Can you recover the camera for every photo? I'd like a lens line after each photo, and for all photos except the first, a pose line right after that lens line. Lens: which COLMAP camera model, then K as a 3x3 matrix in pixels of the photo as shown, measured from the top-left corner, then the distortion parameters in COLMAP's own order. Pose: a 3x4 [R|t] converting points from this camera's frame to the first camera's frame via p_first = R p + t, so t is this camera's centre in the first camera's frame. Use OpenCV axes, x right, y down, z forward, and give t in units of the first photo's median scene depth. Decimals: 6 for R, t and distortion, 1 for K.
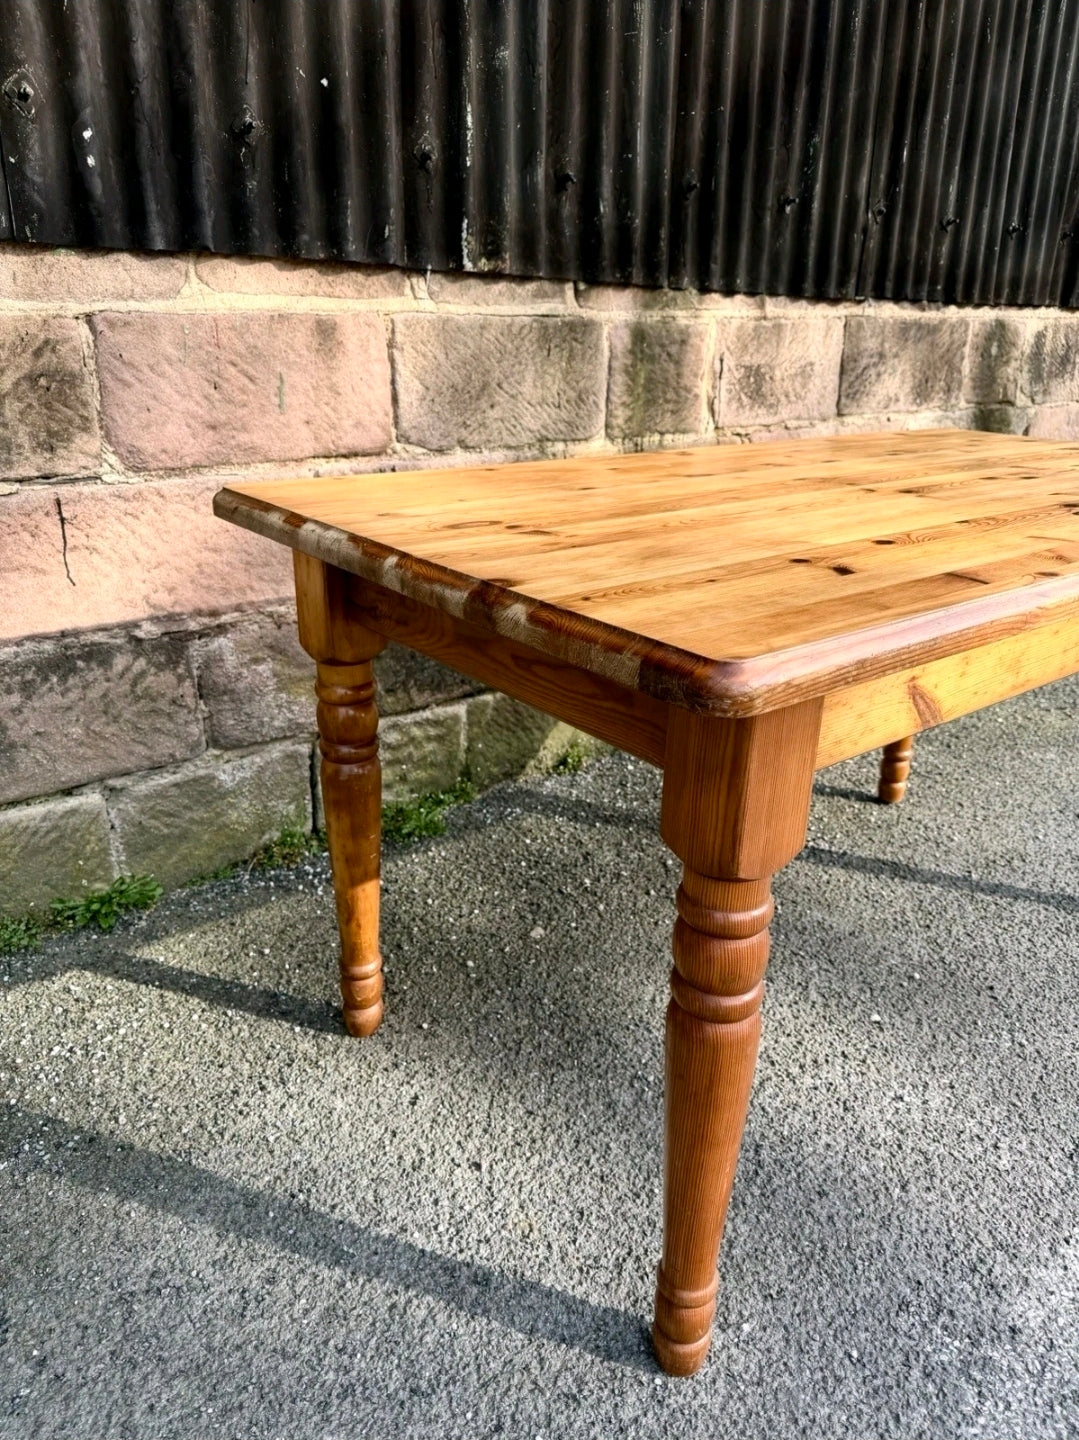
lens RADIAL K [[1029.4, 0, 537.5], [0, 1029.4, 730.2], [0, 0, 1]] dist [0.000775, -0.020560]
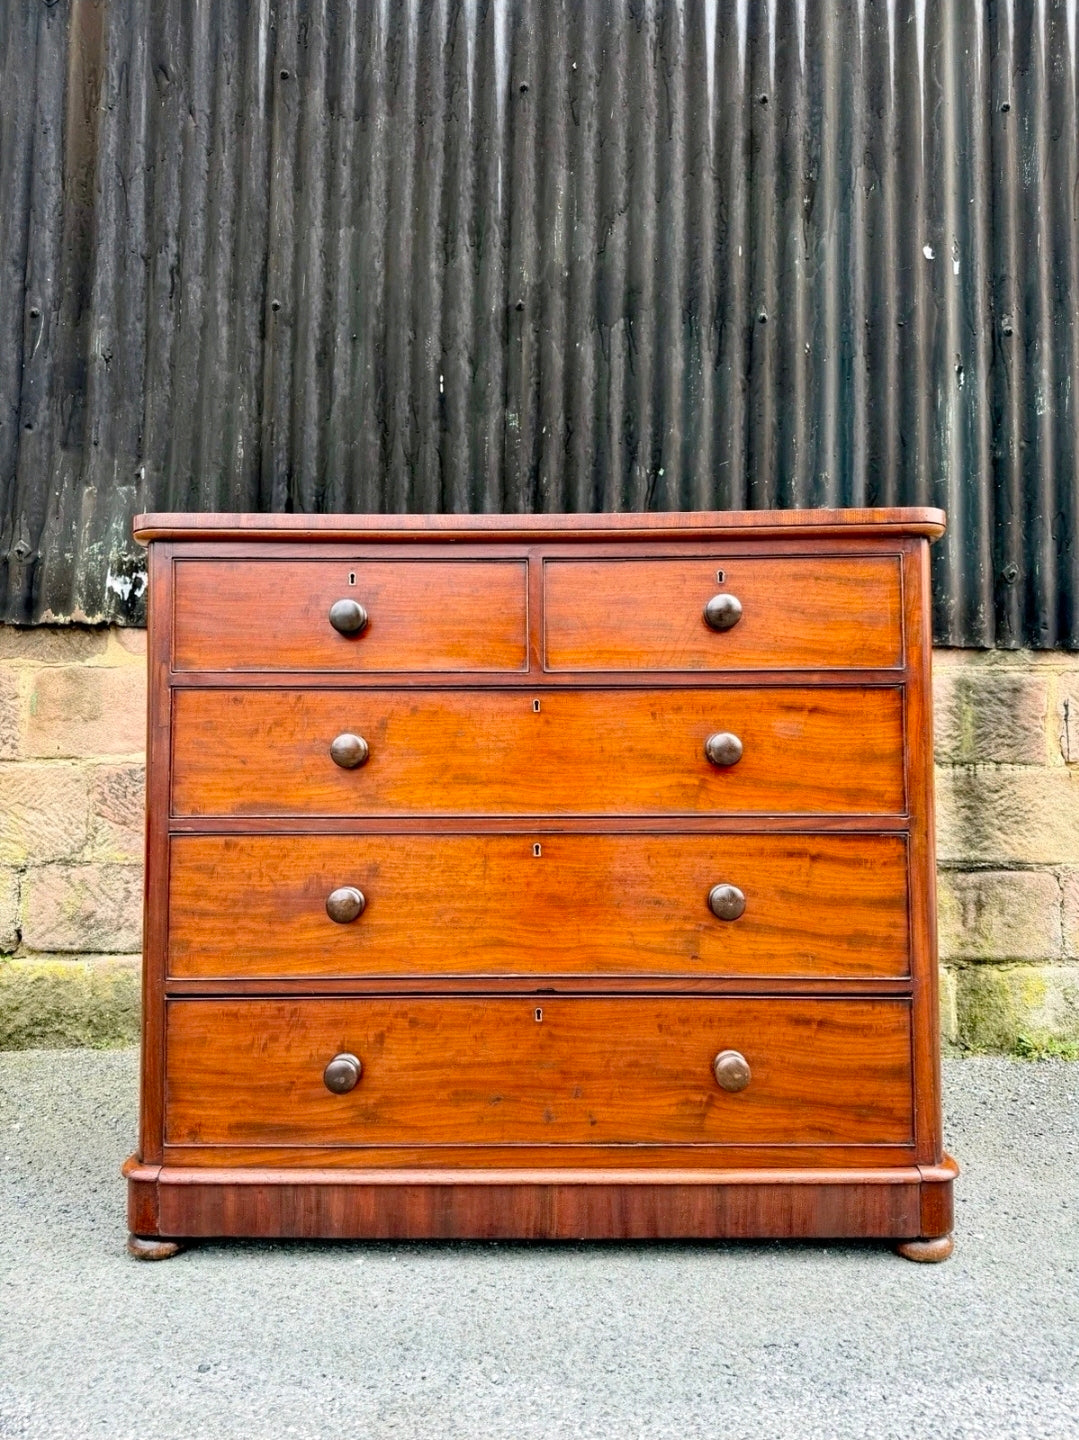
lens RADIAL K [[1018.5, 0, 541.6], [0, 1018.5, 727.5], [0, 0, 1]] dist [0.023071, -0.034219]
pose [[0.780120, -0.035493, -0.624622, 0.495807], [-0.229582, 0.912497, -0.338587, 0.204159], [0.581983, 0.407541, 0.703709, -0.139420]]
